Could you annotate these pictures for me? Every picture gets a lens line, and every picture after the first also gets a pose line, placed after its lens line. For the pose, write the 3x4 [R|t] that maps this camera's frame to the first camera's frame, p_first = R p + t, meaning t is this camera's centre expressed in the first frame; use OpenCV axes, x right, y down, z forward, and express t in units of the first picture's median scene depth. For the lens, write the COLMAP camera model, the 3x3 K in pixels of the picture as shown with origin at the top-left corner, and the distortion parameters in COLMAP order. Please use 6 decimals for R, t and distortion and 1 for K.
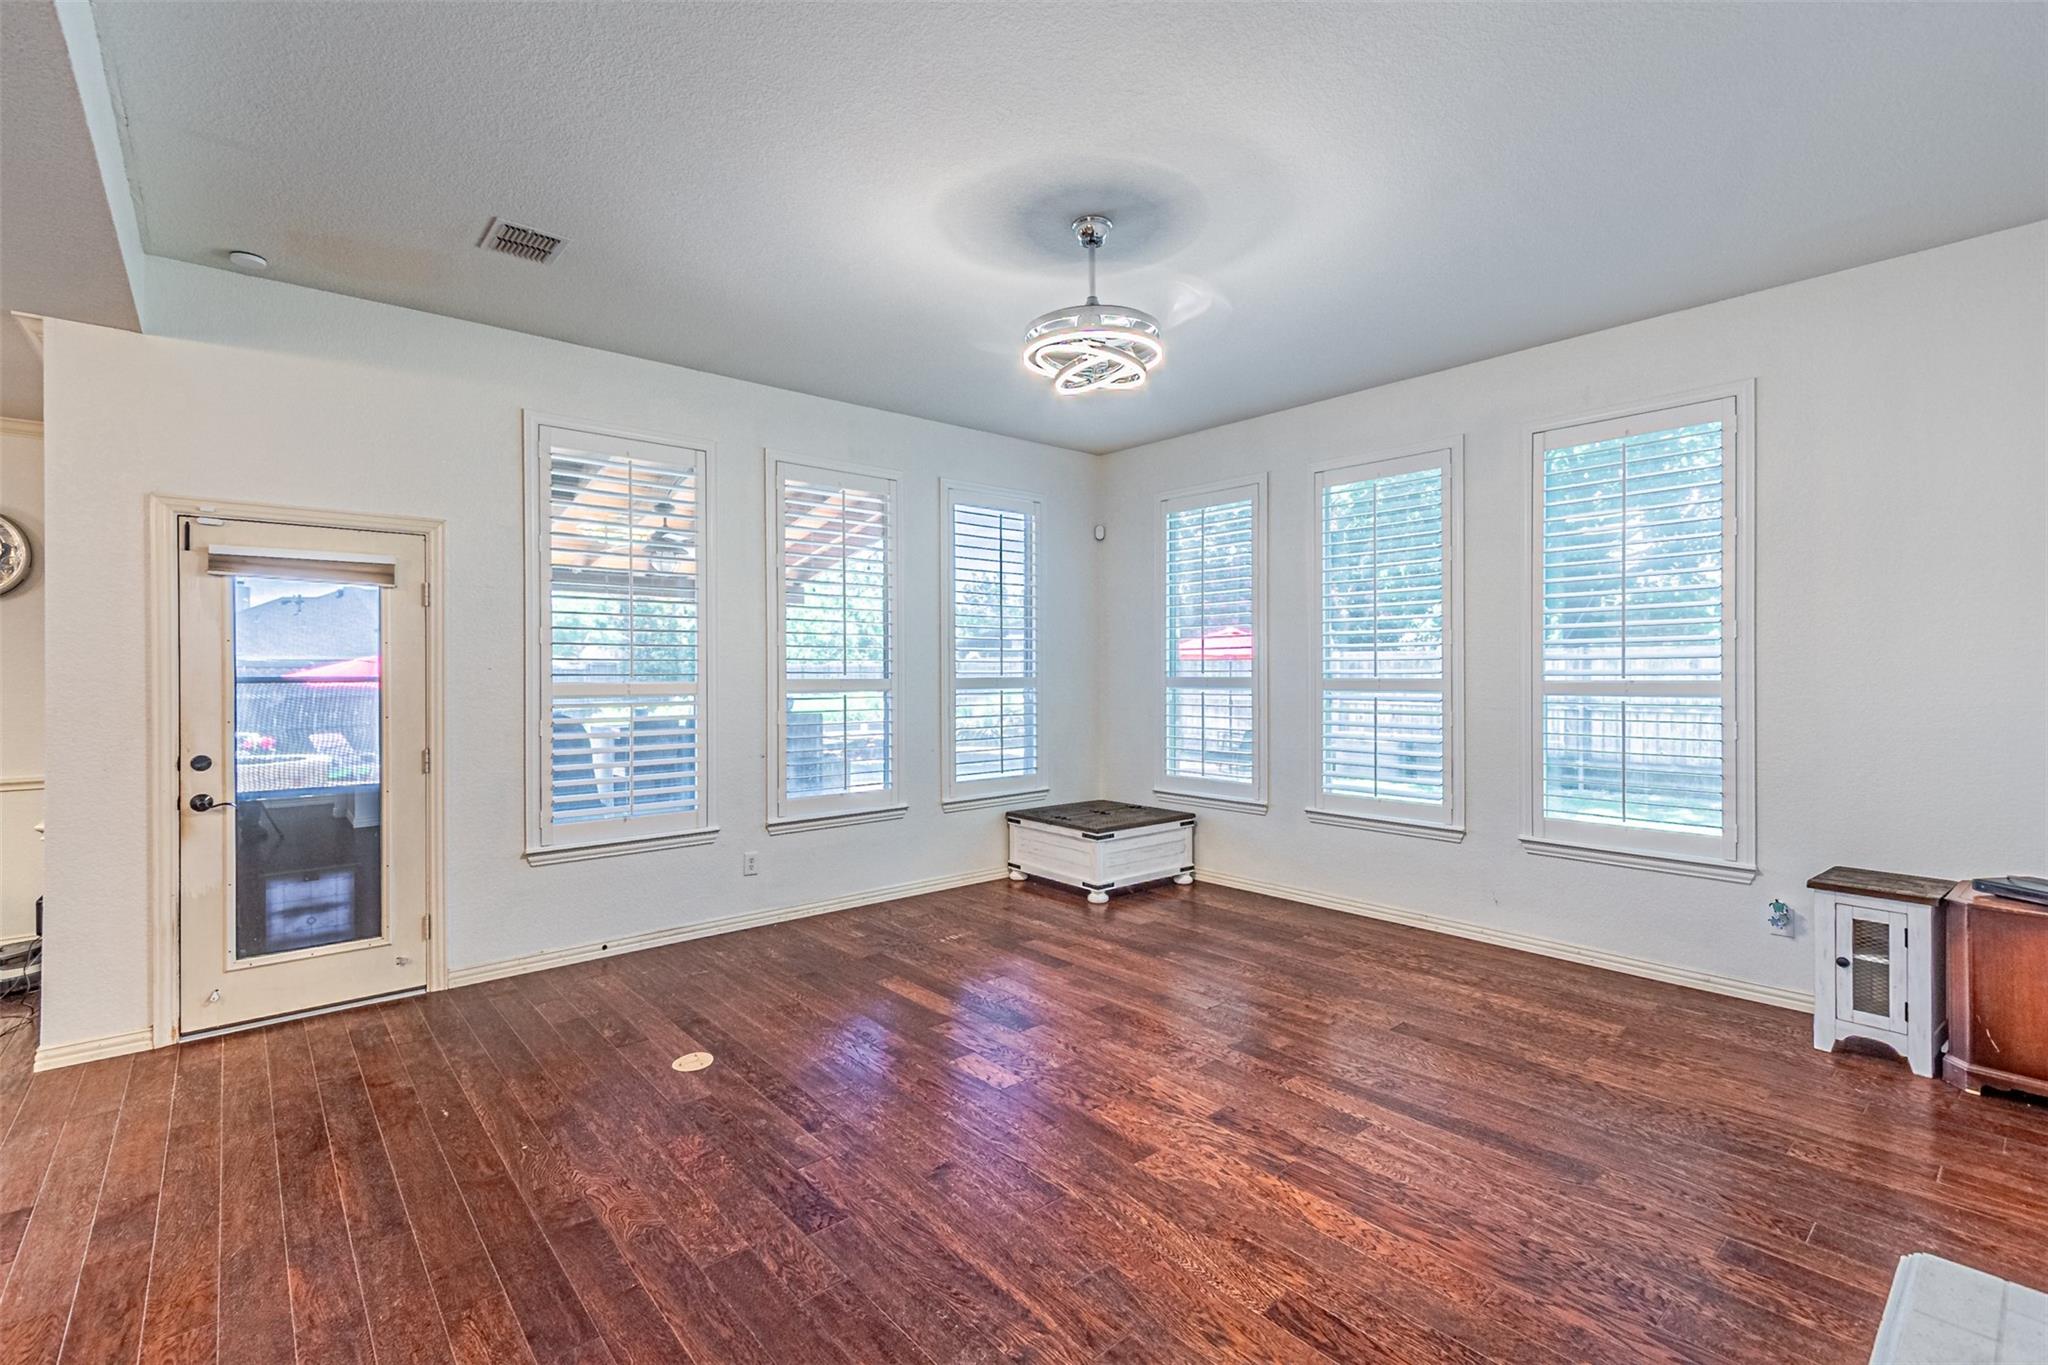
lens RADIAL K [[904.9, 0, 1021.2], [0, 904.9, 677.3], [0, 0, 1]] dist [0.000393, 0.000029]
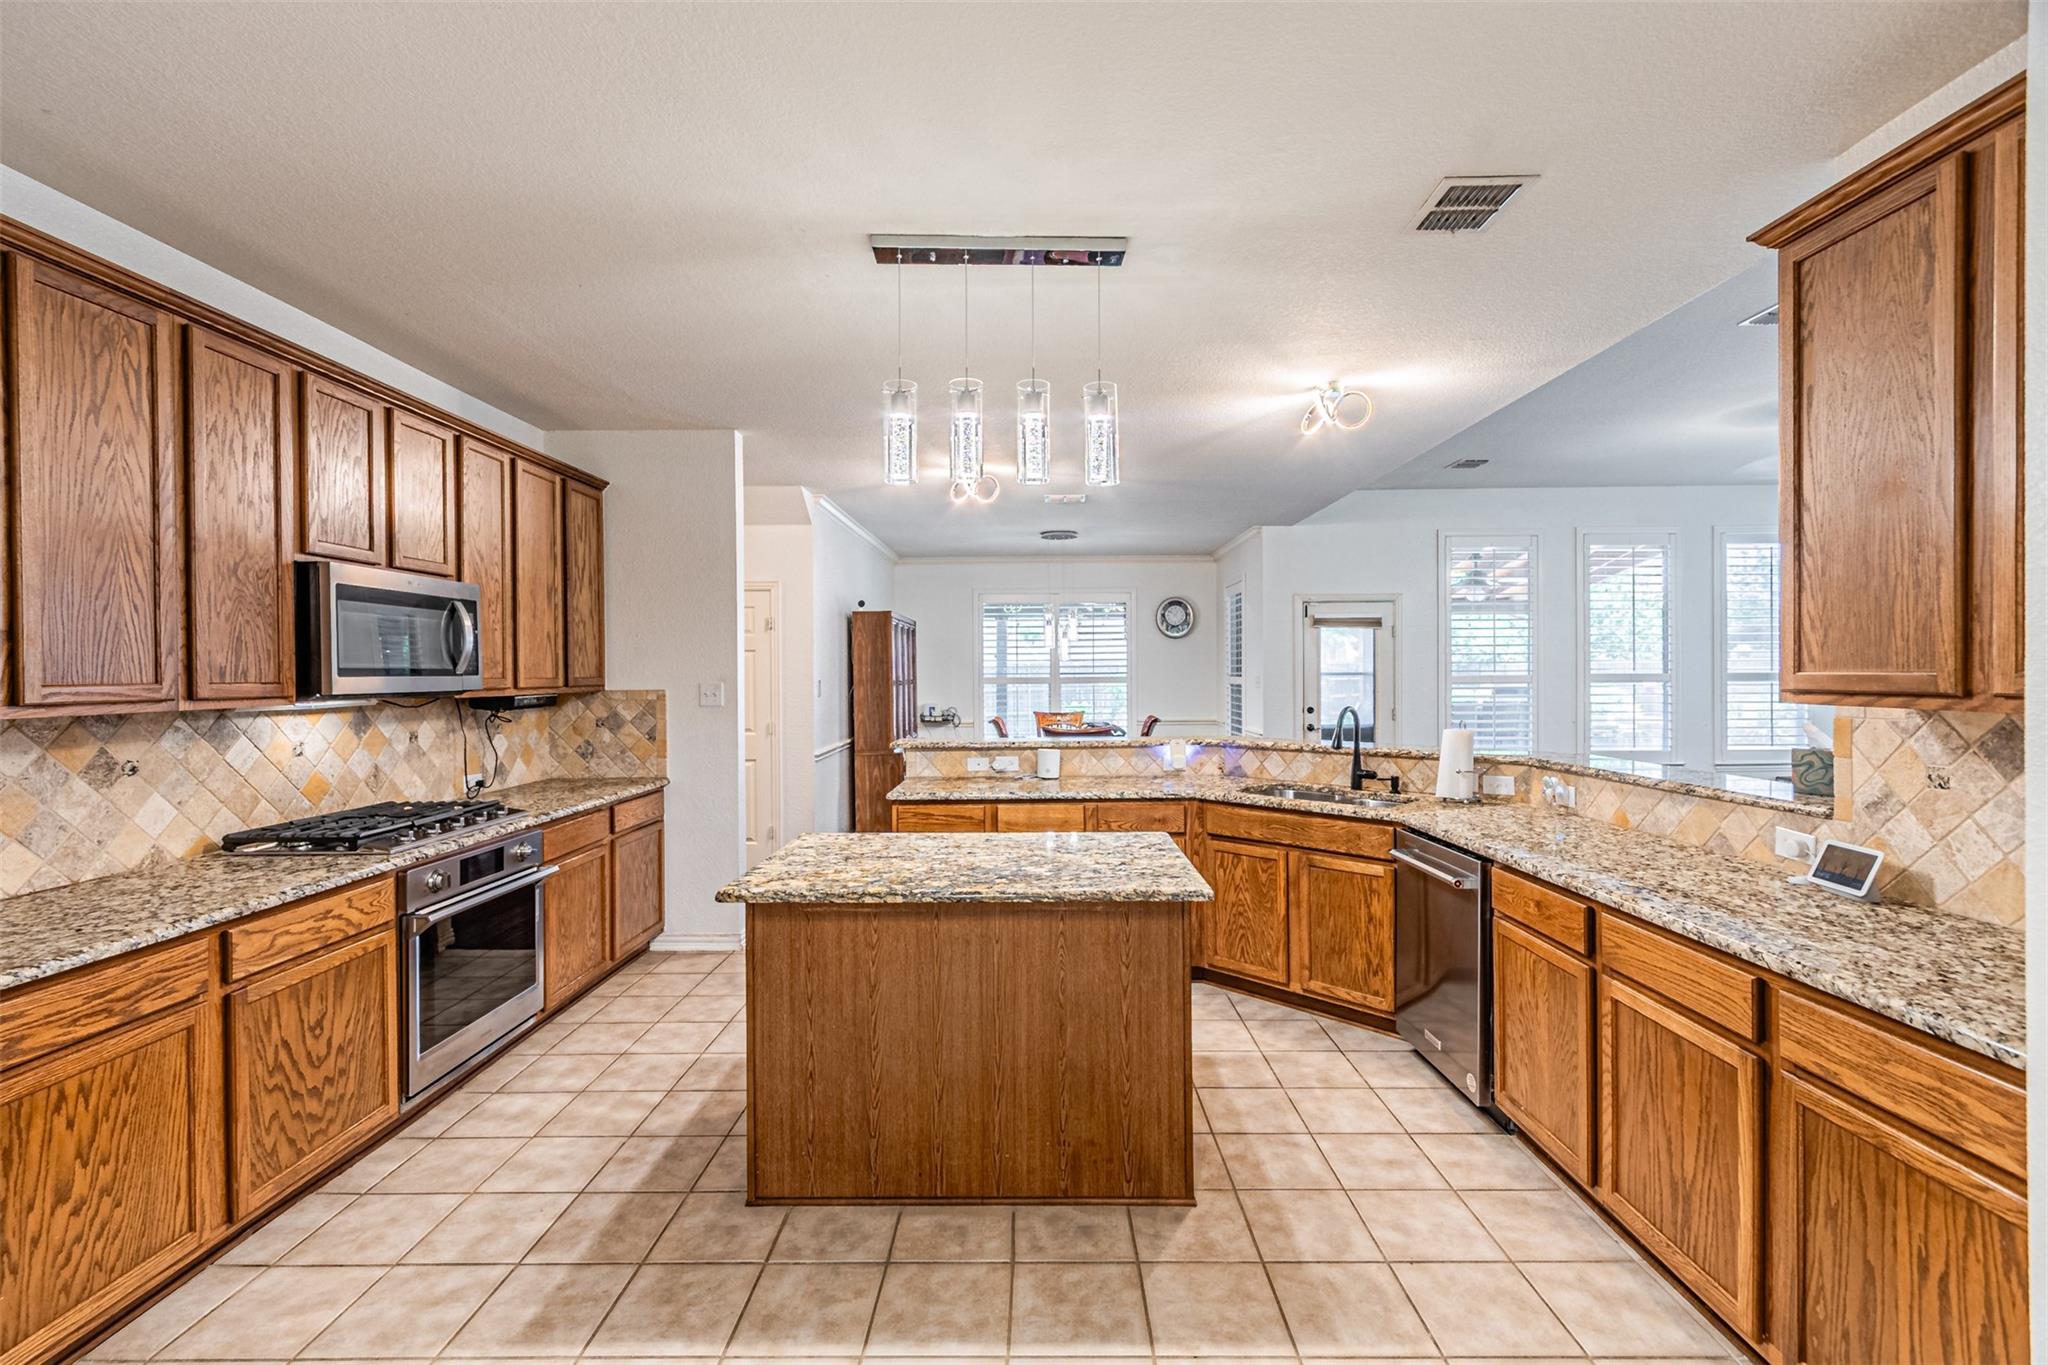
lens RADIAL K [[904.9, 0, 1030.4], [0, 904.9, 673.0], [0, 0, 1]] dist [0.000393, 0.000029]
pose [[0.744333, 0.004218, -0.667795, 0.081550], [0.001624, 0.999966, 0.008126, -0.016160], [0.667806, -0.007133, 0.744301, -1.026651]]
